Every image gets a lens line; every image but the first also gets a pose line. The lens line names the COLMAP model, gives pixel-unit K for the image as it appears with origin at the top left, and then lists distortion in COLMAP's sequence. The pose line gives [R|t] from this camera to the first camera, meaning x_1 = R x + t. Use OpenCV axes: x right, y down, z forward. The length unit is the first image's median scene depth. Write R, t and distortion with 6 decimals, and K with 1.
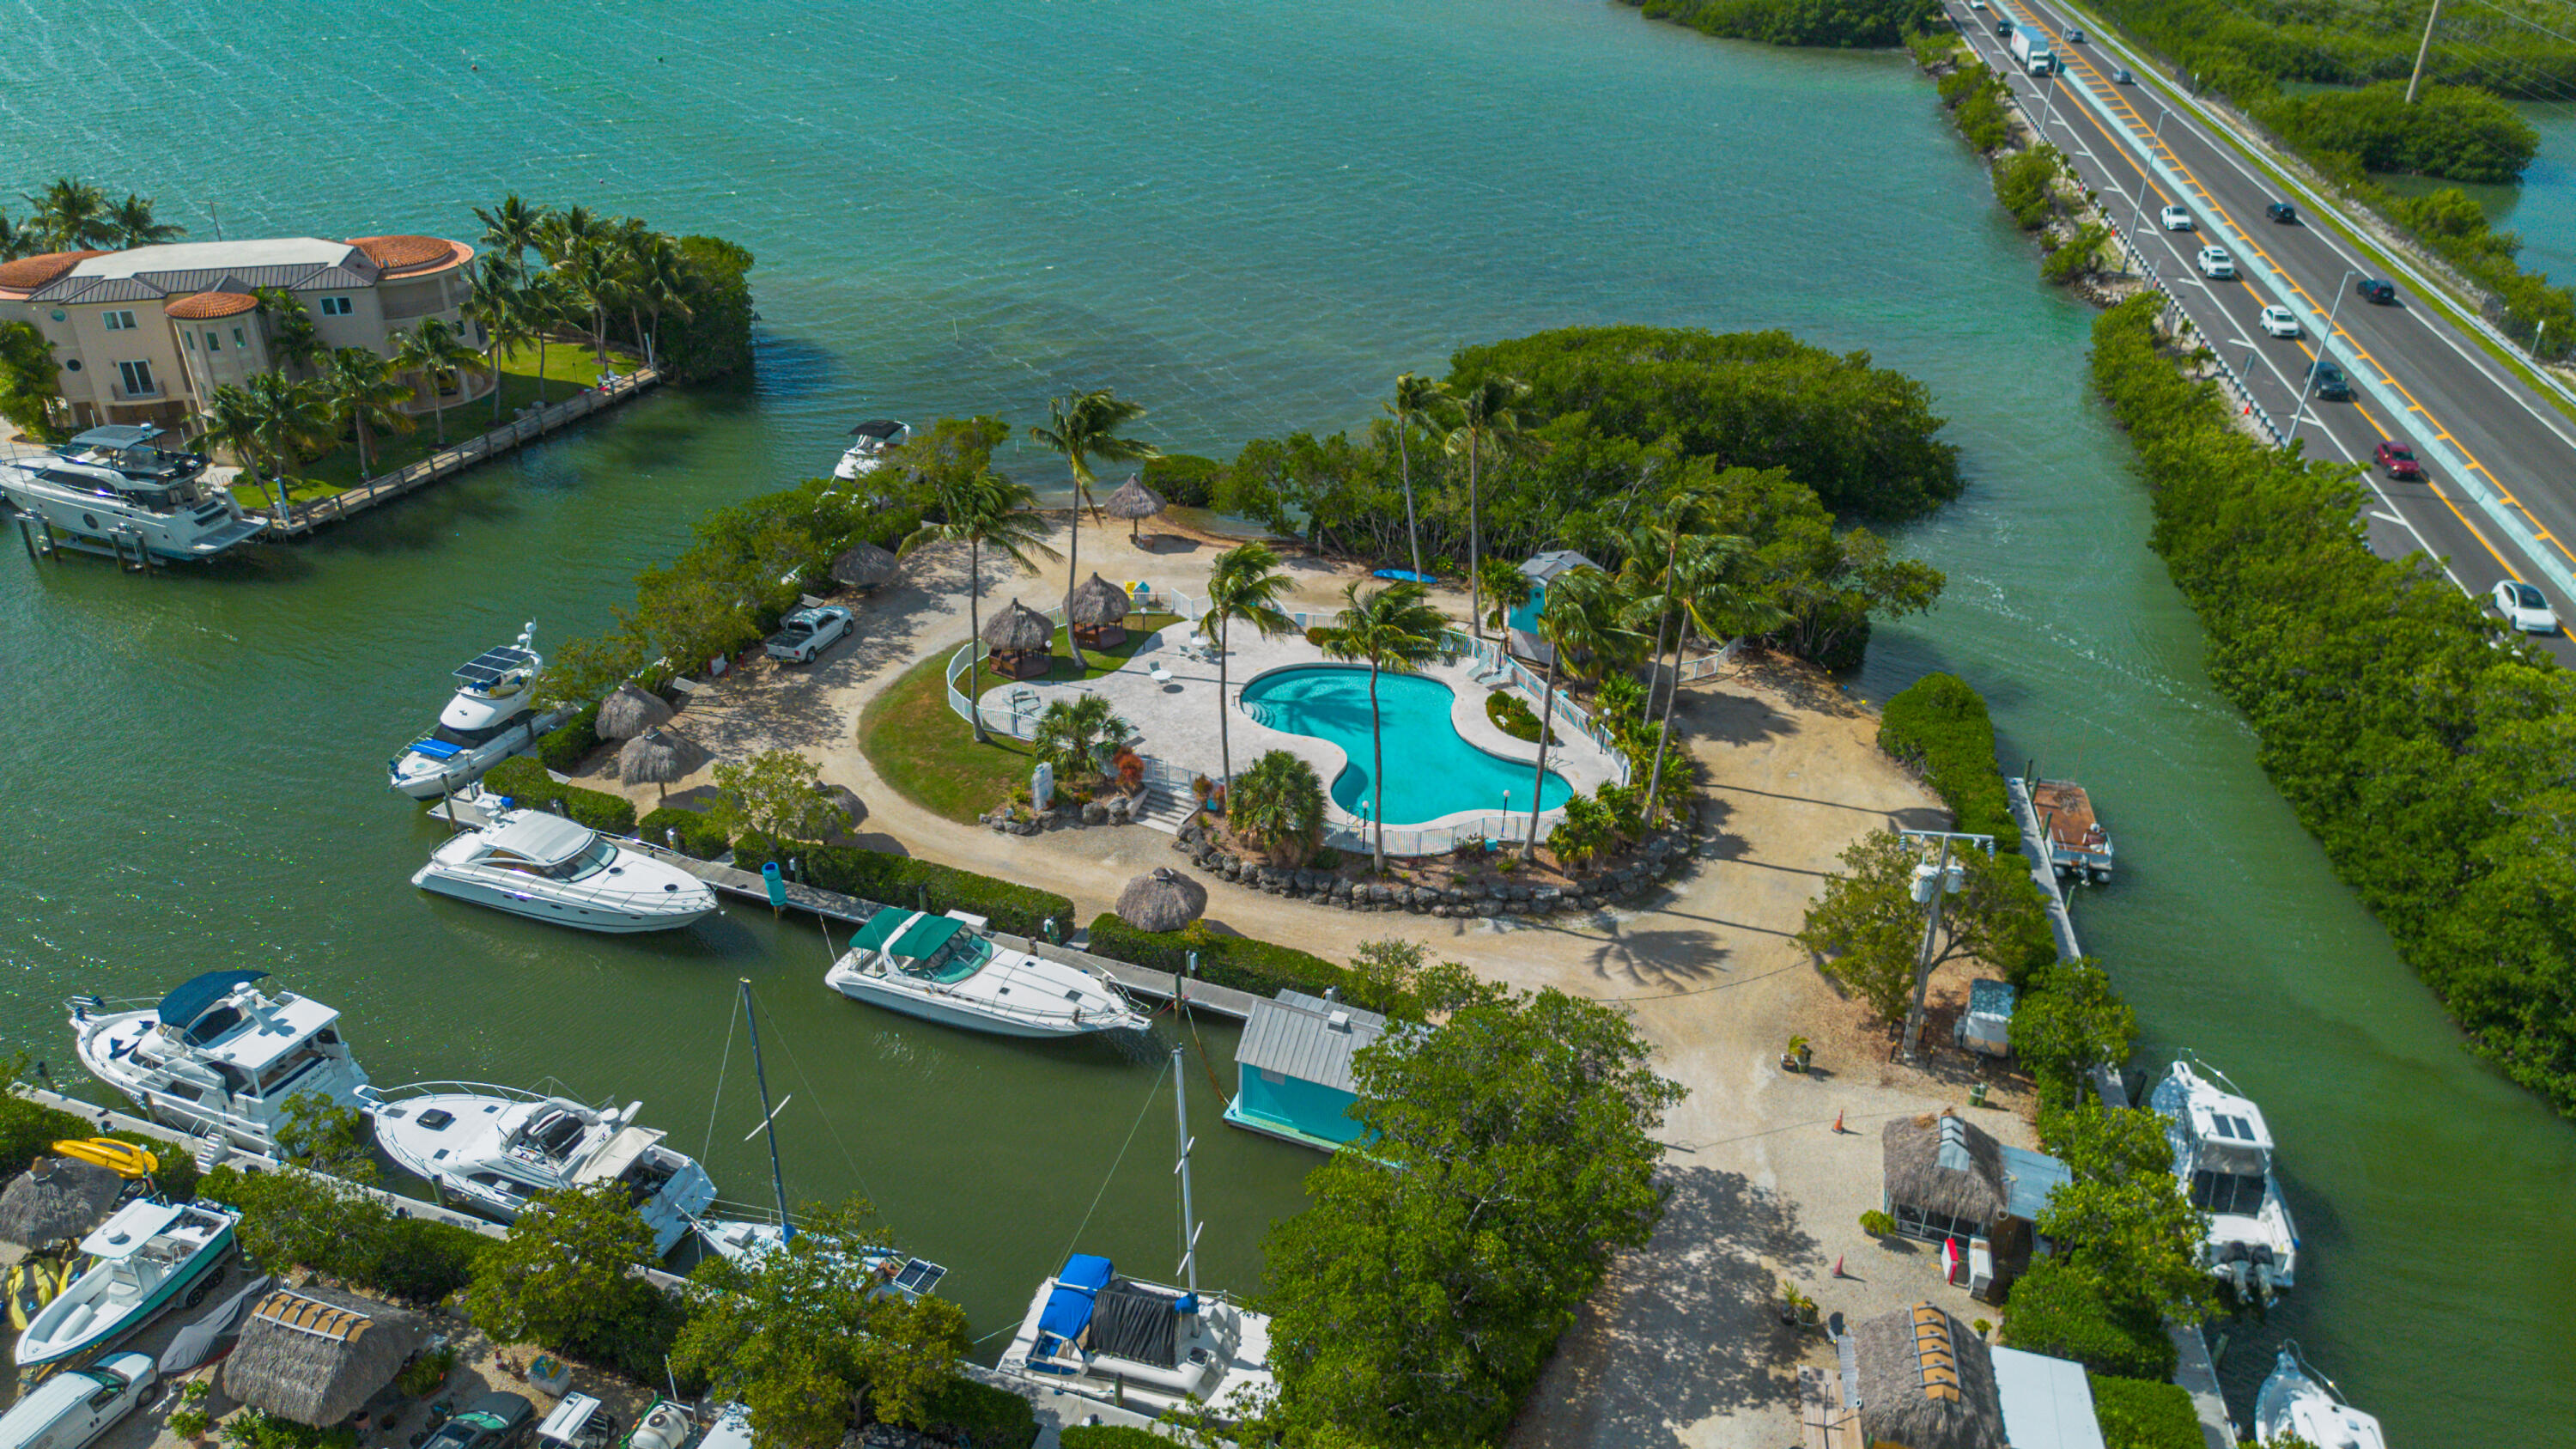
lens RADIAL K [[1827.9, 0, 1288.0], [0, 1827.9, 724.5], [0, 0, 1]] dist [0.052852, -0.038022]
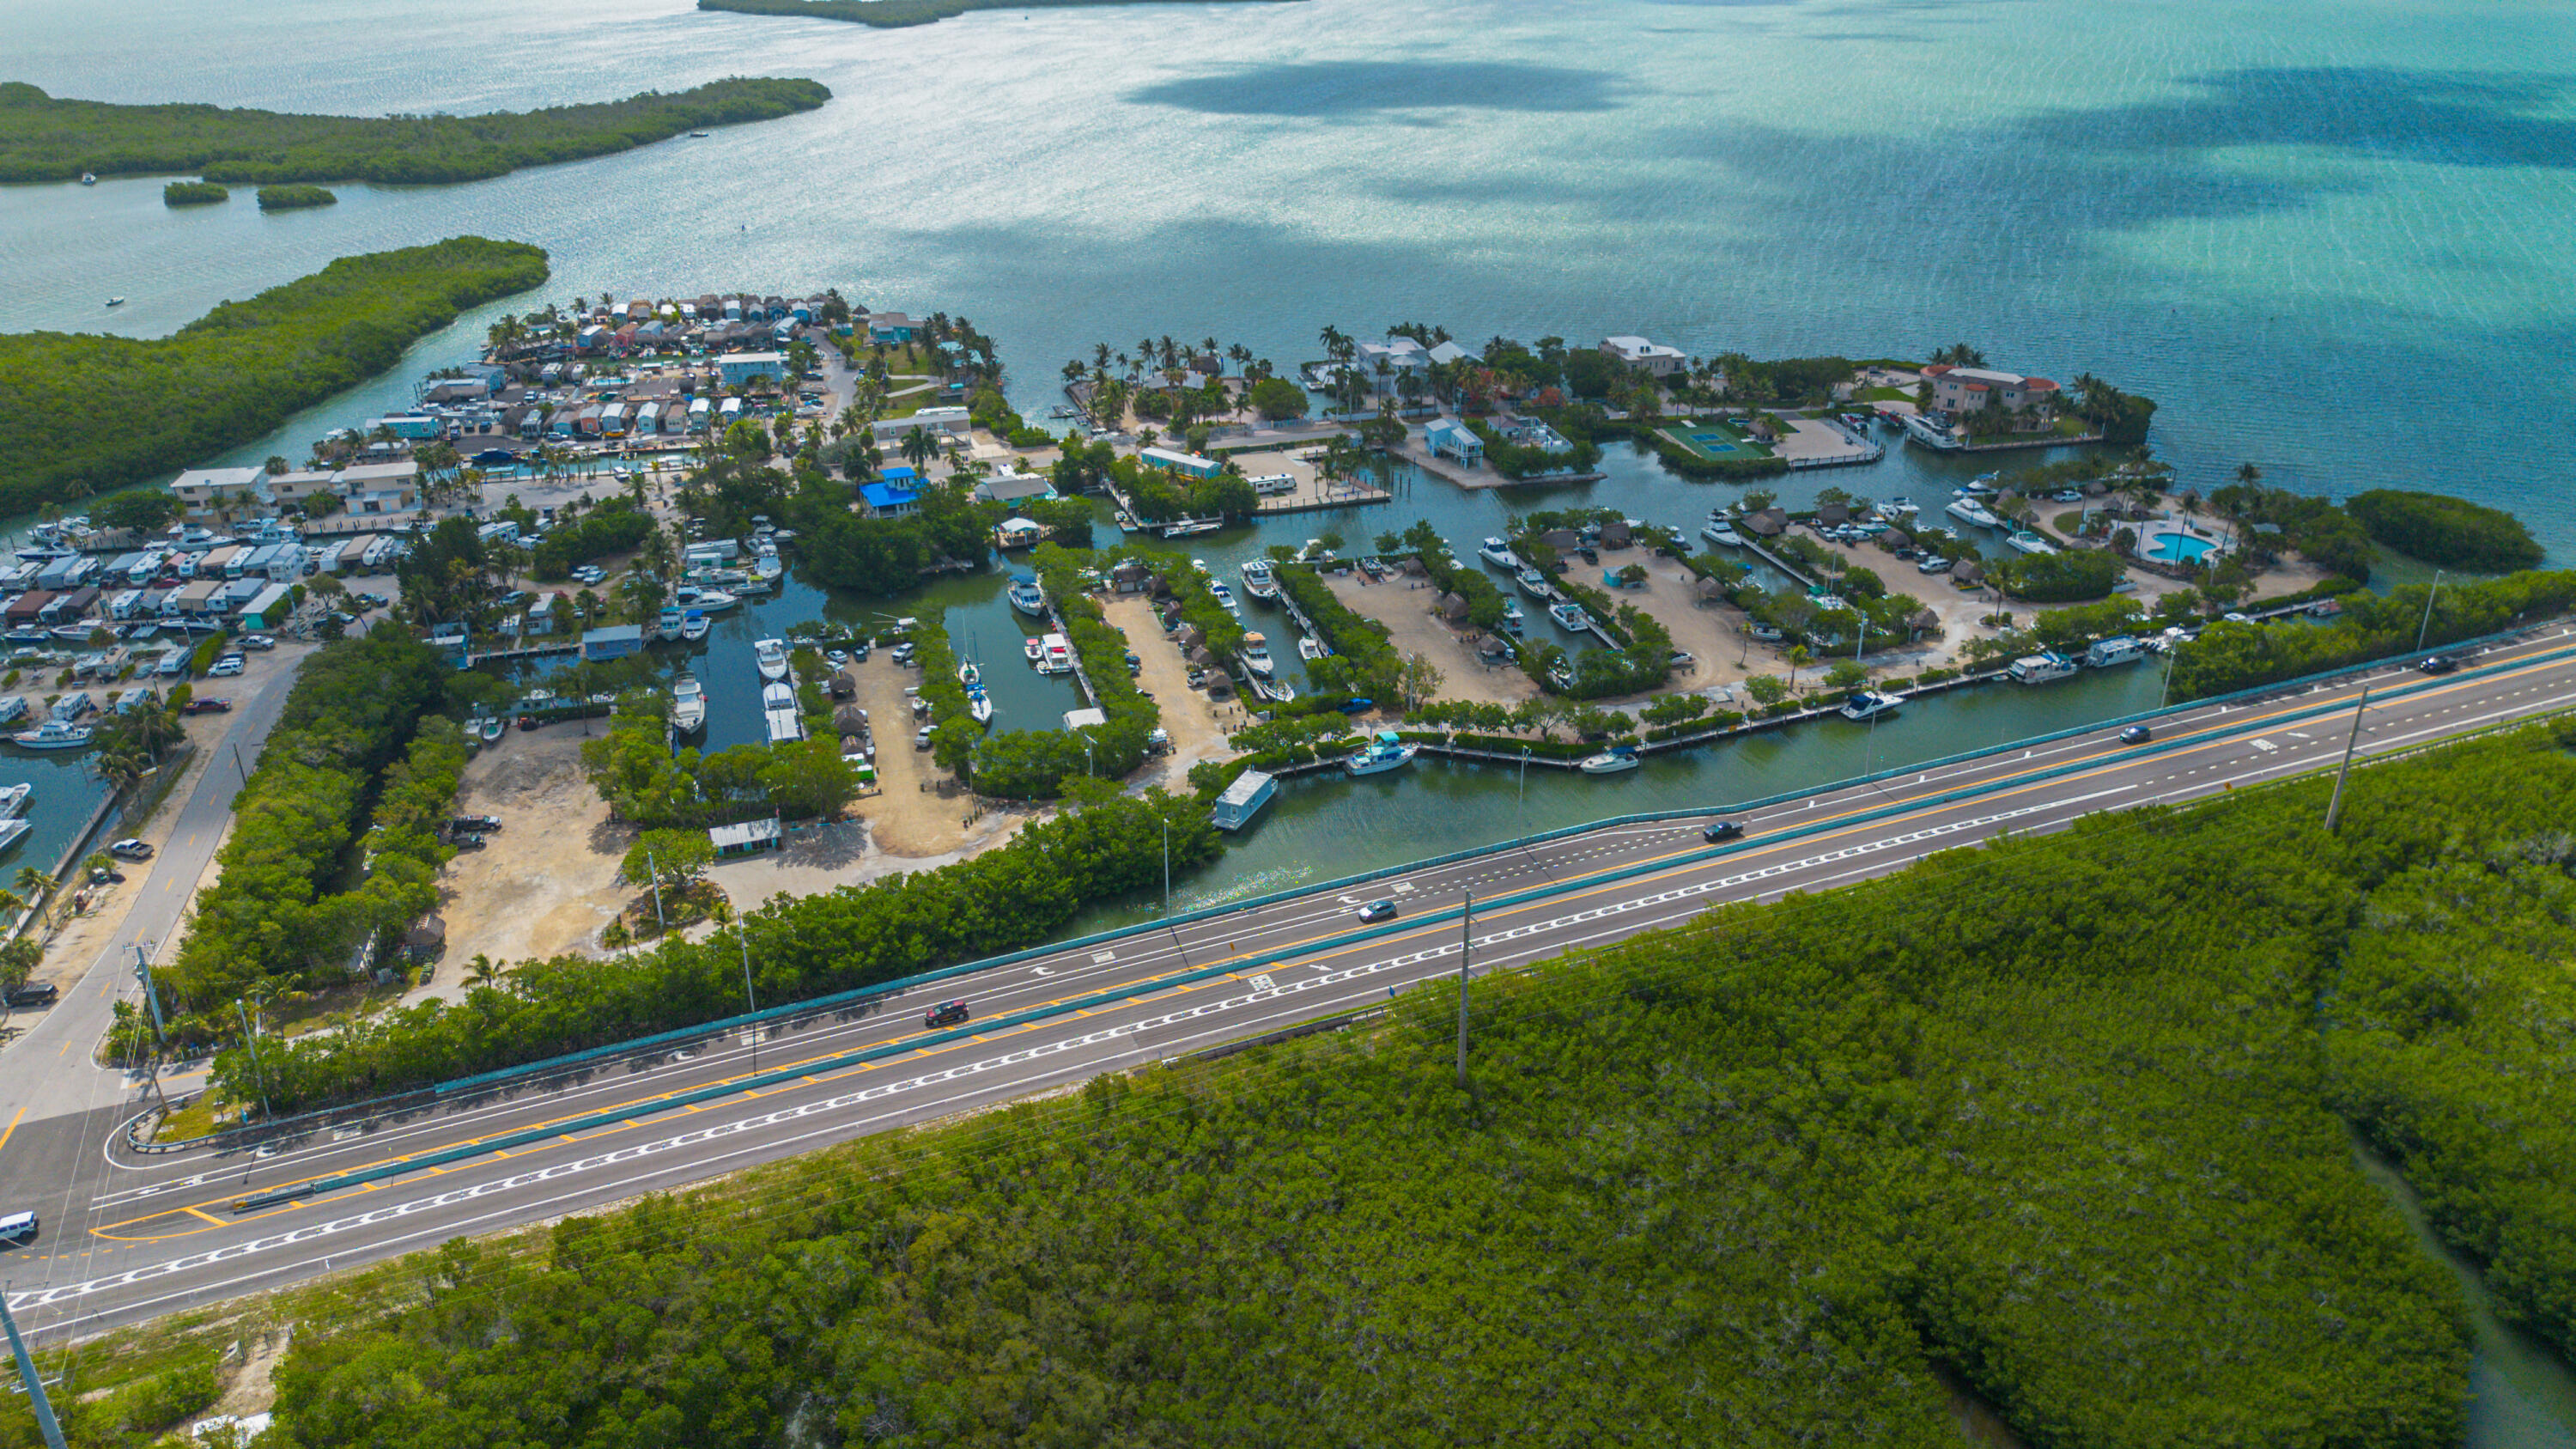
lens RADIAL K [[1813.7, 0, 1288.0], [0, 1813.7, 724.5], [0, 0, 1]] dist [0.085829, -0.094829]
pose [[0.573266, 0.324510, -0.752369, 1.518883], [-0.379411, 0.918987, 0.107284, 0.491814], [0.726232, 0.223954, 0.649947, -2.100299]]
